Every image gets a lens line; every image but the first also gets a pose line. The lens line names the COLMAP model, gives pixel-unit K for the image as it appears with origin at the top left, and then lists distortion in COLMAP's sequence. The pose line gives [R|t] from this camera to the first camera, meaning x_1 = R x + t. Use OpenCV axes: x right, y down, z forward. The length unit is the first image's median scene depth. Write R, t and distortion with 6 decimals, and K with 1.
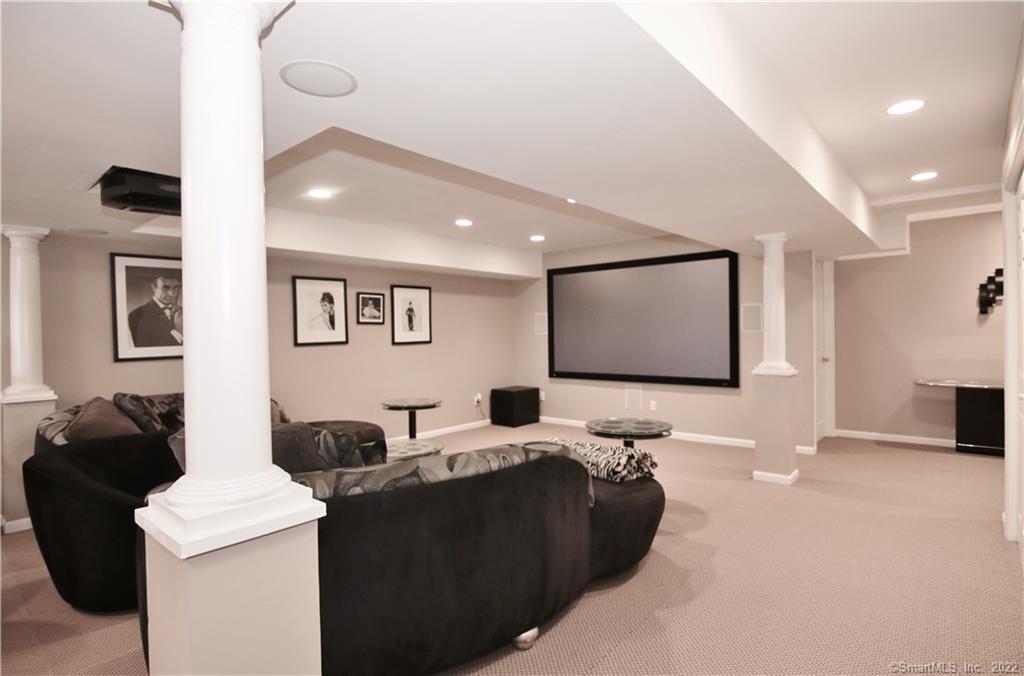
lens RADIAL K [[519.3, 0, 512.0], [0, 519.3, 338.0], [0, 0, 1]] dist [-0.015259, -0.000115]
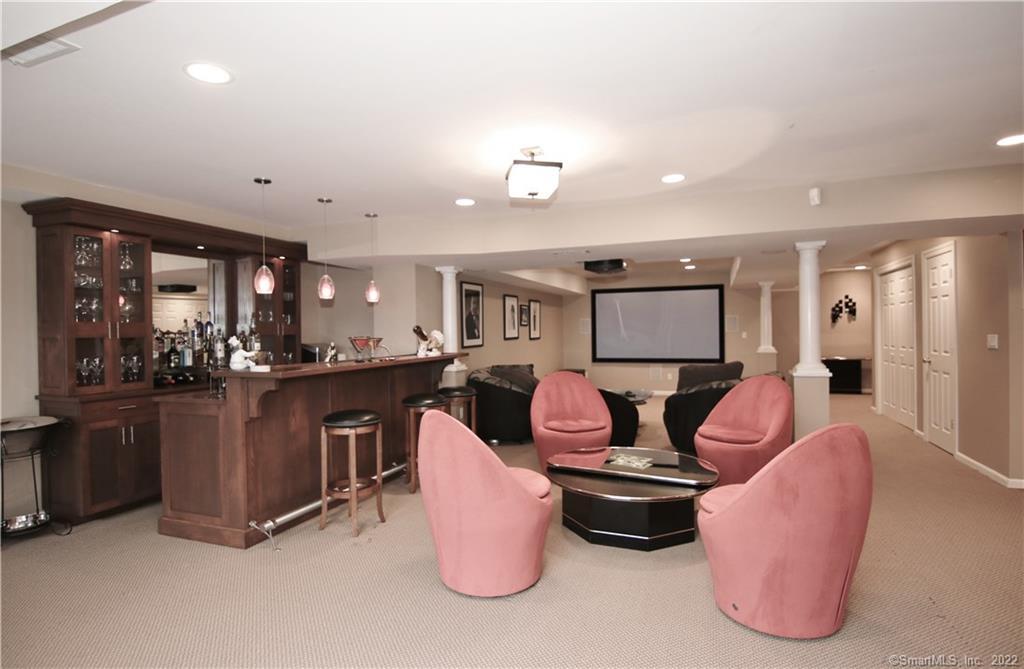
lens RADIAL K [[524.2, 0, 512.0], [0, 524.2, 334.5], [0, 0, 1]] dist [0.000969, 0.000049]
pose [[0.940685, 0.001233, 0.339280, -0.867736], [0.002510, 0.999941, -0.010594, 0.015519], [-0.339273, 0.010817, 0.940626, -0.443439]]
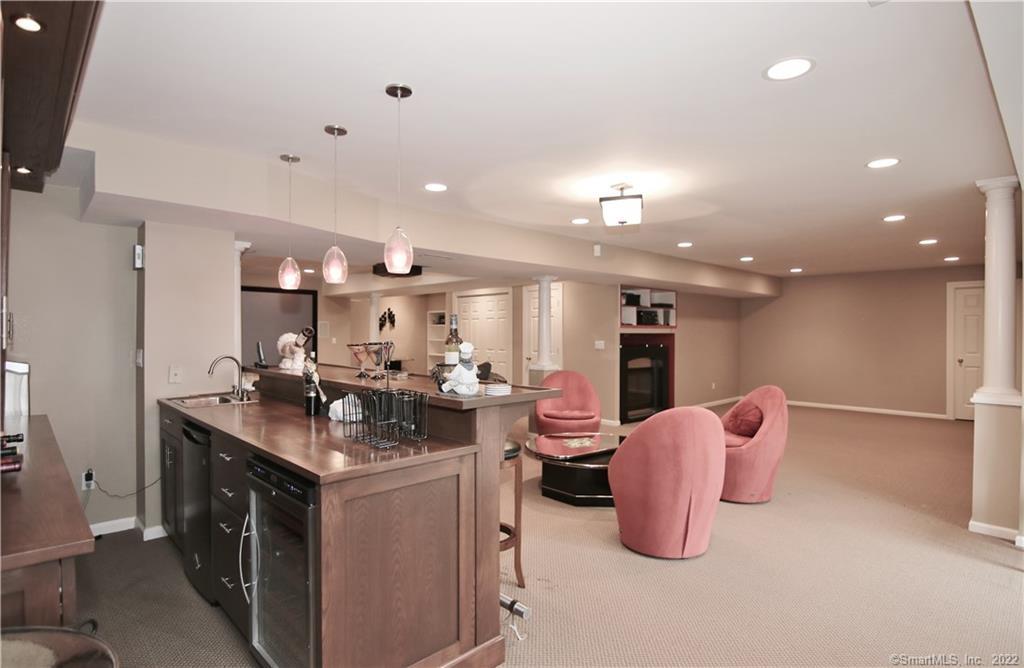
lens RADIAL K [[524.2, 0, 512.0], [0, 524.2, 334.0], [0, 0, 1]] dist [0.000969, 0.000049]
pose [[0.074061, 0.013513, 0.997162, -1.368289], [0.011469, 0.999831, -0.014402, 0.011283], [-0.997188, 0.012503, 0.073893, 0.204080]]
